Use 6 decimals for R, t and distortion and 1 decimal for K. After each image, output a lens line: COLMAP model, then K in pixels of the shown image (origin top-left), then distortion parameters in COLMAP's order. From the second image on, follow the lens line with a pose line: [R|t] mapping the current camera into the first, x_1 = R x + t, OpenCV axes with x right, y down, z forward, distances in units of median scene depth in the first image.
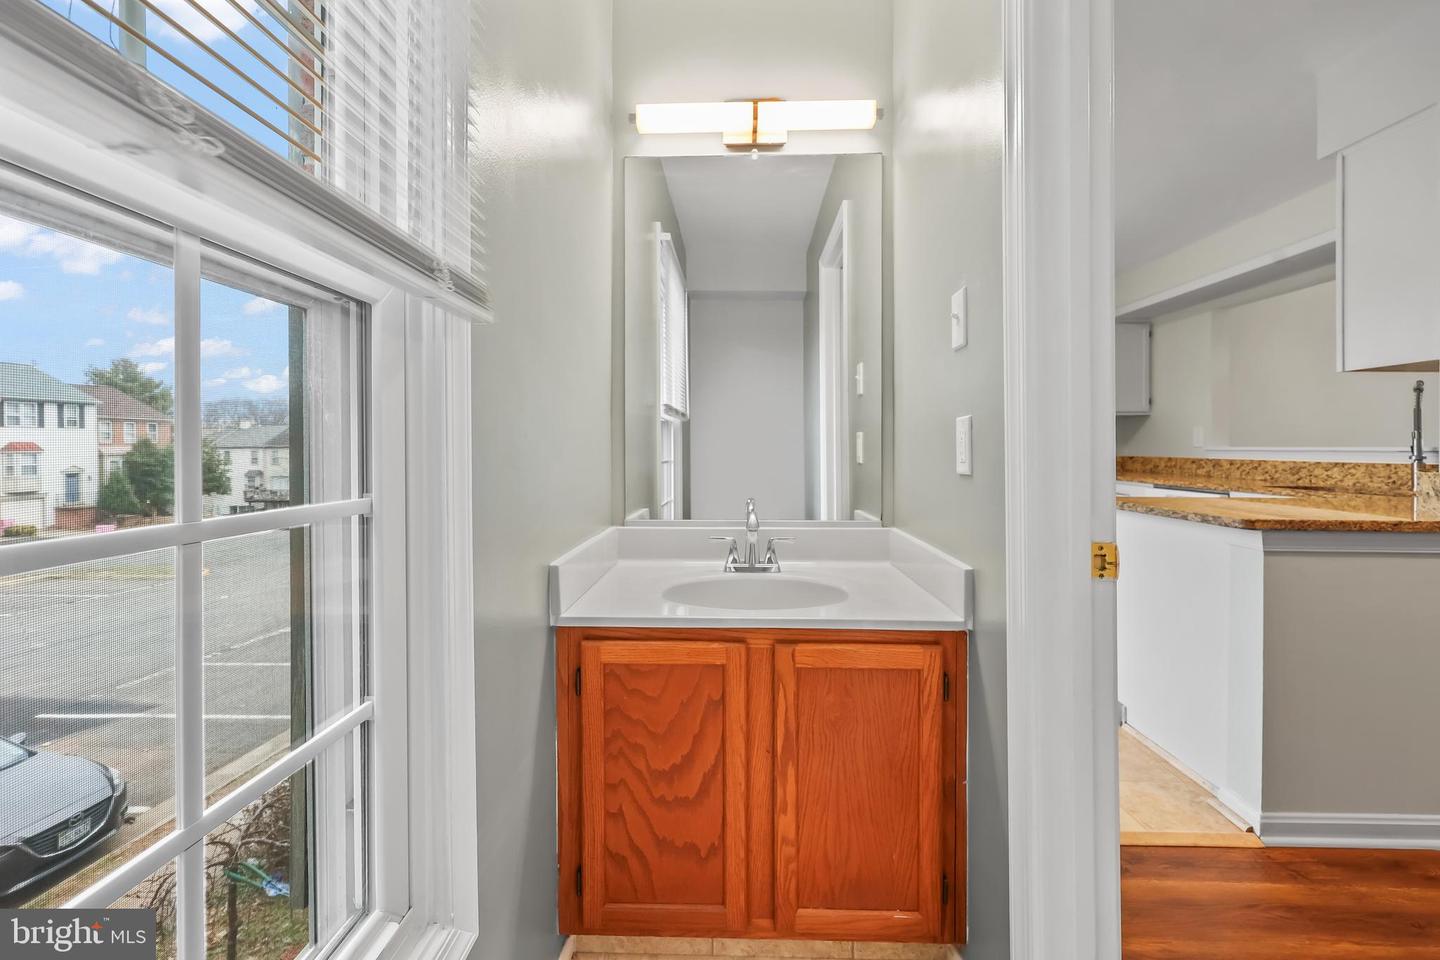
lens RADIAL K [[590.1, 0, 716.3], [0, 590.1, 449.2], [0, 0, 1]] dist [-0.002510, 0.000453]
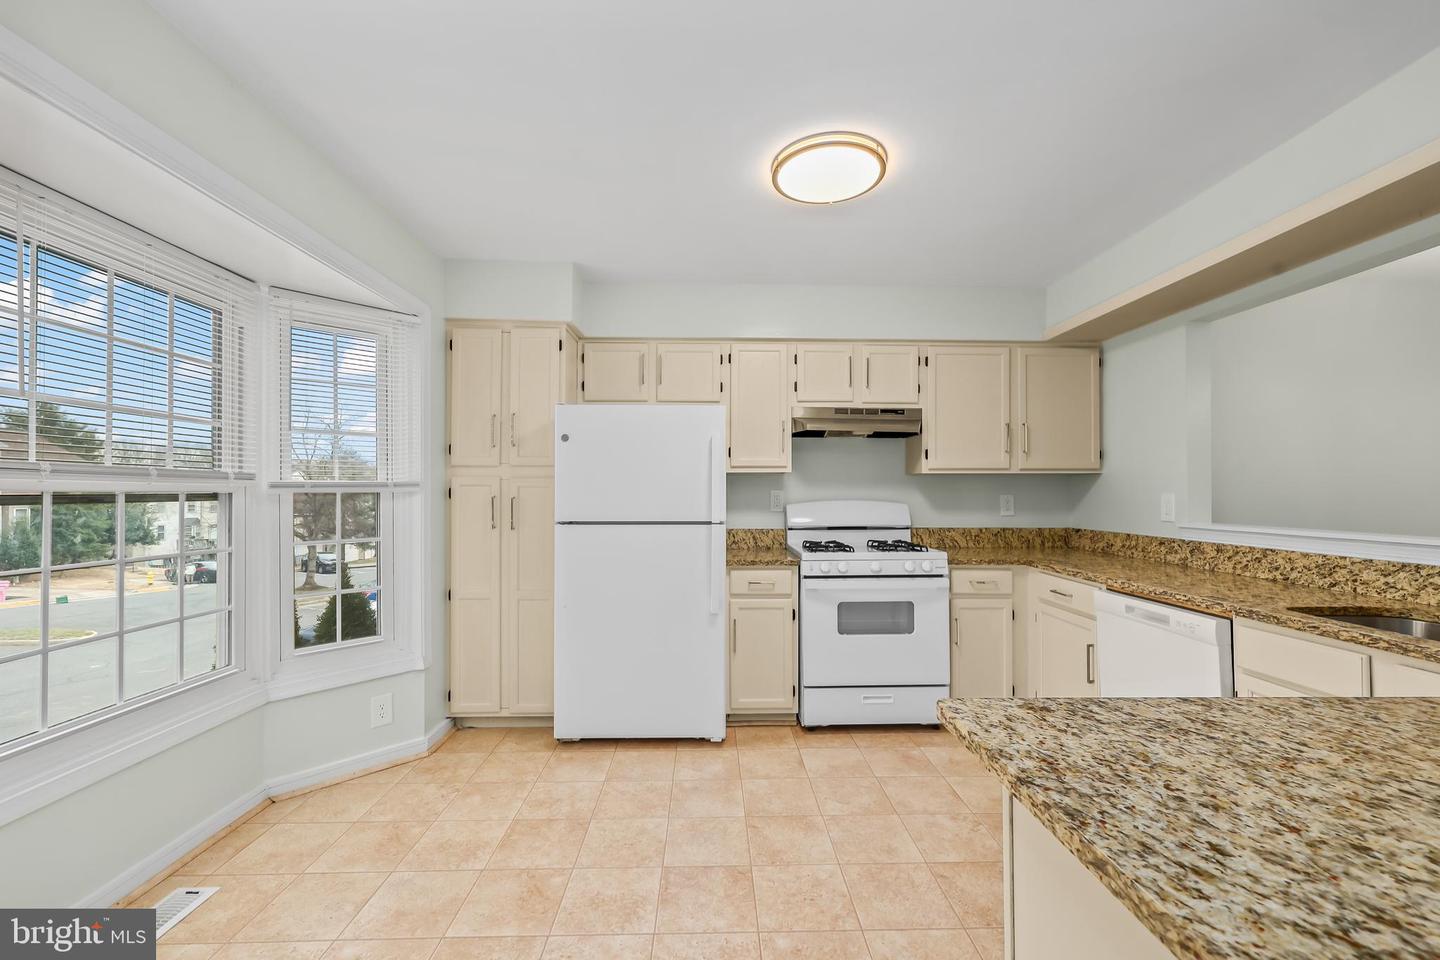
lens RADIAL K [[590.1, 0, 721.4], [0, 590.1, 485.7], [0, 0, 1]] dist [-0.002510, 0.000453]
pose [[0.998317, -0.003914, 0.057855, 0.271264], [0.004669, 0.999906, -0.012923, -0.040403], [-0.057799, 0.013171, 0.998241, 0.361077]]
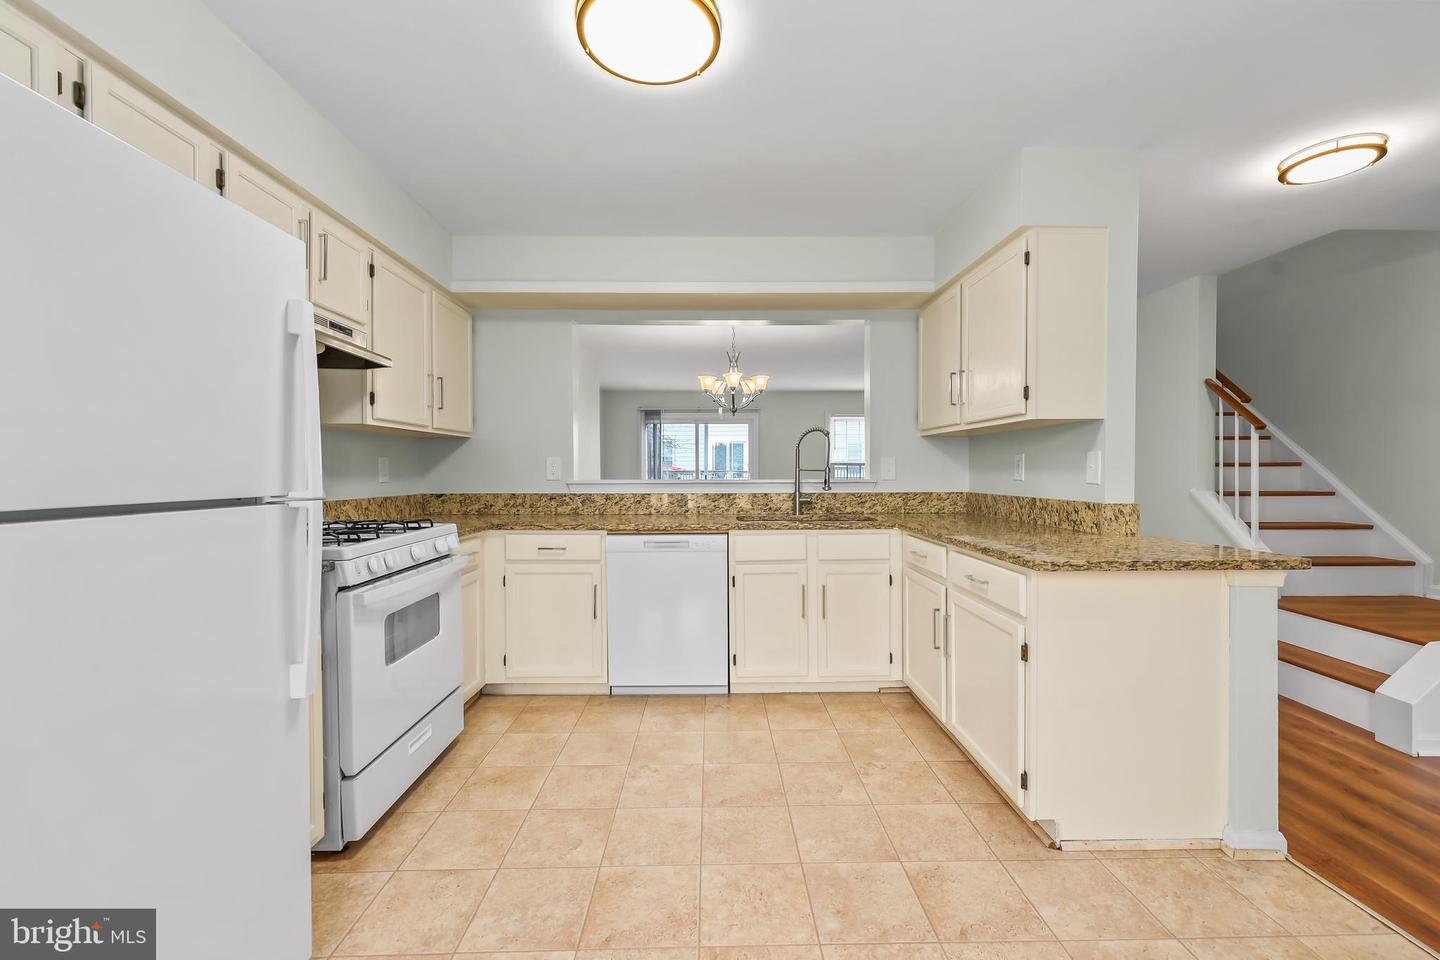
lens RADIAL K [[590.1, 0, 727.1], [0, 590.1, 477.5], [0, 0, 1]] dist [-0.002510, 0.000453]
pose [[-0.072009, -0.015417, 0.997285, -0.026439], [0.006343, 0.999853, 0.015915, -0.019575], [-0.997384, 0.007472, -0.071901, 0.856482]]
